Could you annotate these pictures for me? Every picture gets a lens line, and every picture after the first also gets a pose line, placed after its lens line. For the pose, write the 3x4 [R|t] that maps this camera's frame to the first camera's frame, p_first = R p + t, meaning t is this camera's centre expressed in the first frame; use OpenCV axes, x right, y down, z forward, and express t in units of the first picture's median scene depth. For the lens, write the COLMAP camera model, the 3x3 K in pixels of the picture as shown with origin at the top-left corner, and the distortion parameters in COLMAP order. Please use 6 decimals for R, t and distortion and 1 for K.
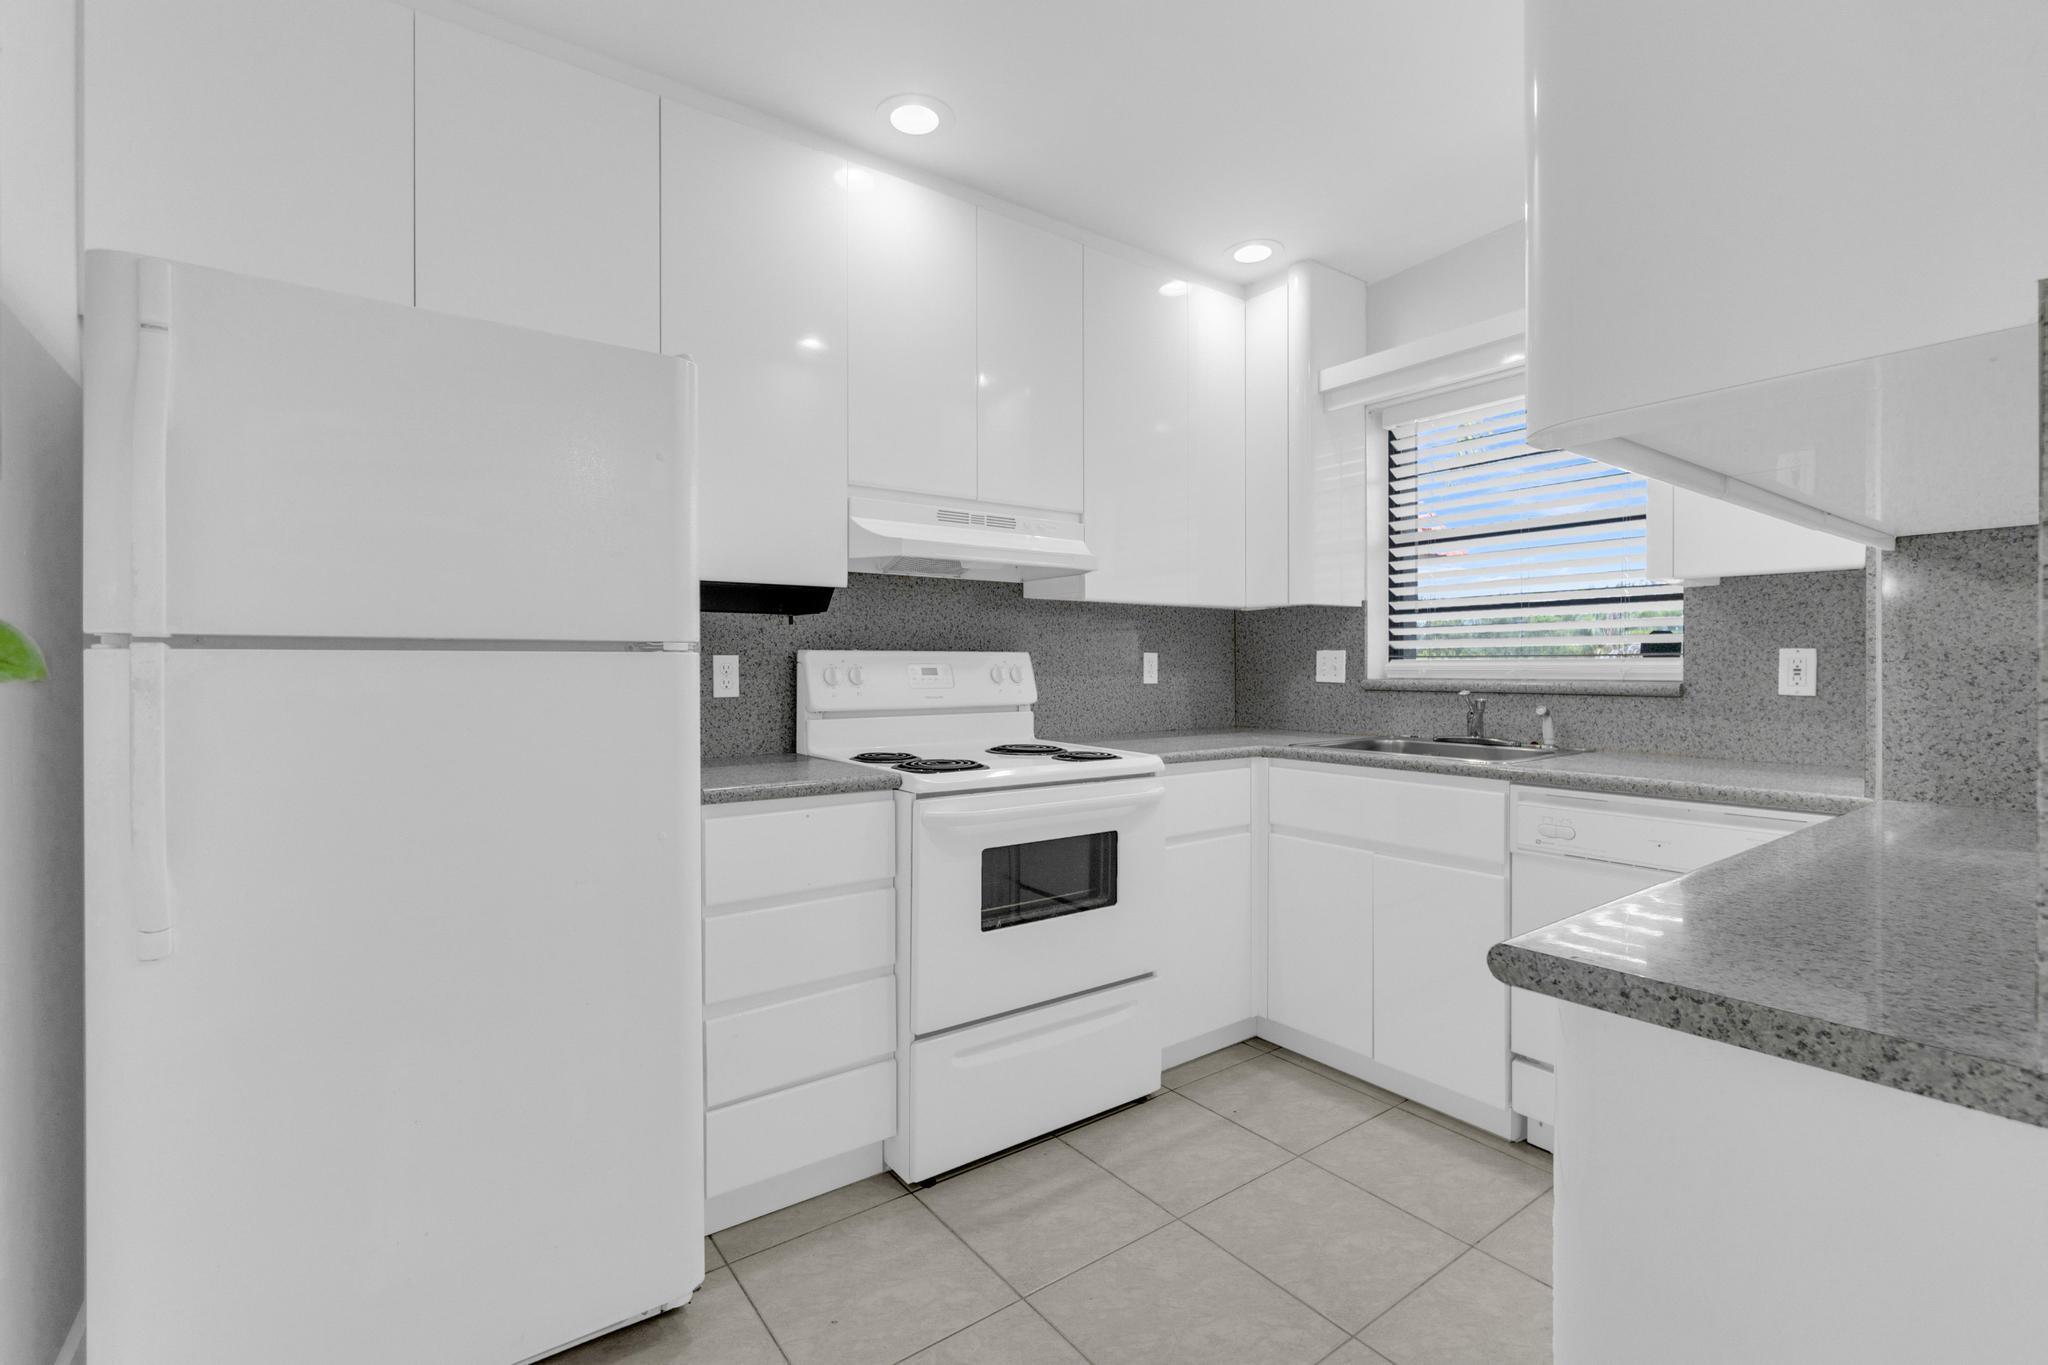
lens RADIAL K [[887.8, 0, 1002.1], [0, 887.8, 663.1], [0, 0, 1]] dist [-0.003413, 0.000758]
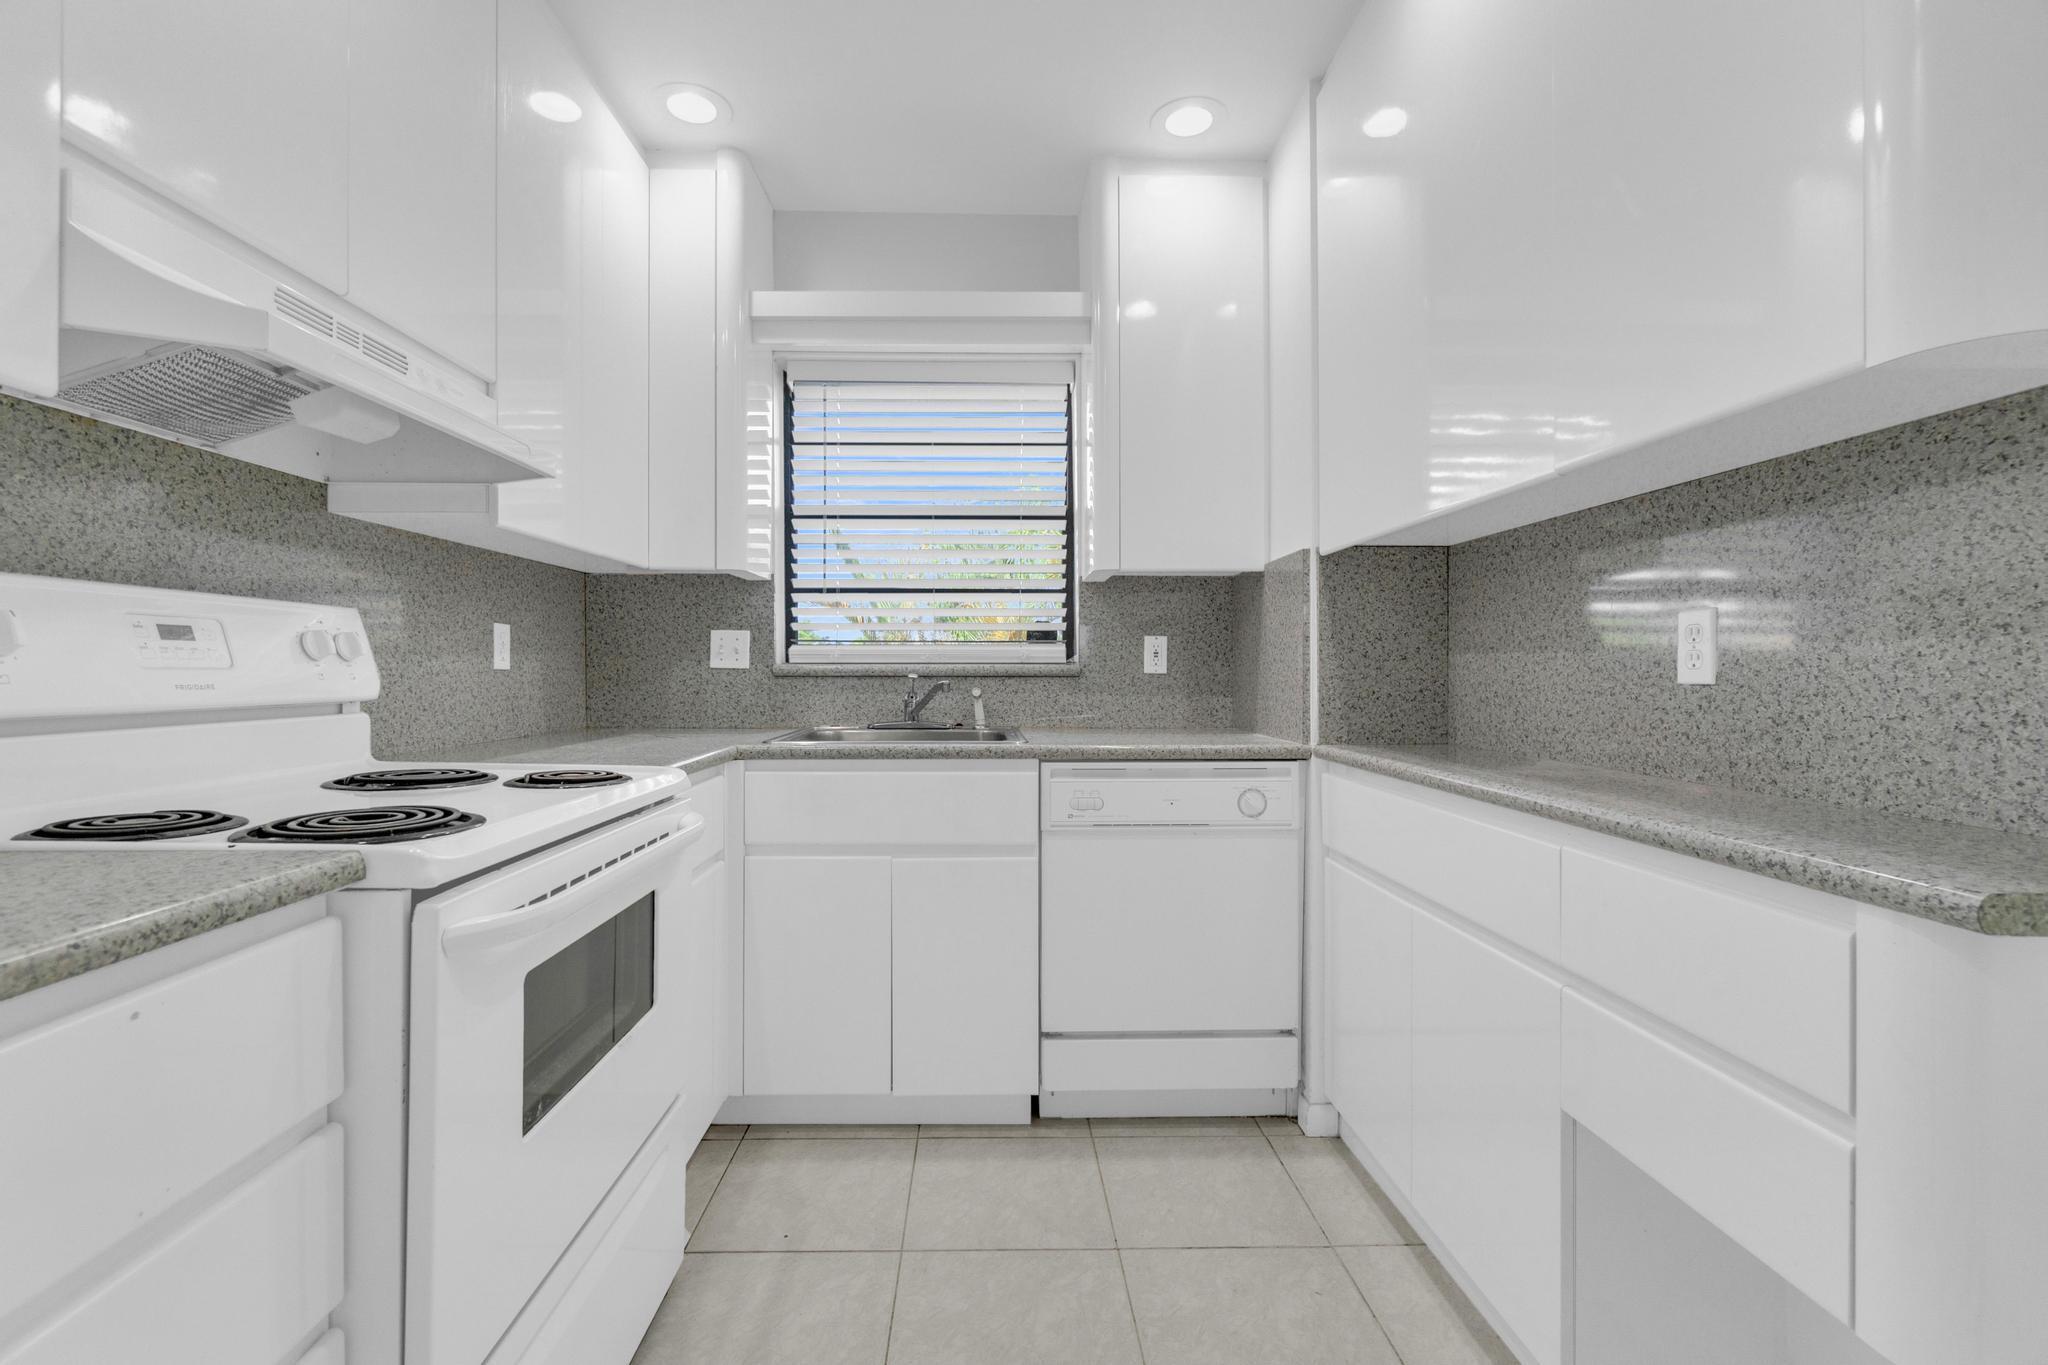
lens RADIAL K [[891.8, 0, 999.8], [0, 891.8, 669.6], [0, 0, 1]] dist [-0.002794, -0.000037]
pose [[0.571774, 0.003069, 0.820405, -0.216790], [-0.005388, 0.999985, 0.000014, 0.026423], [-0.820393, -0.004429, 0.571783, 0.374847]]
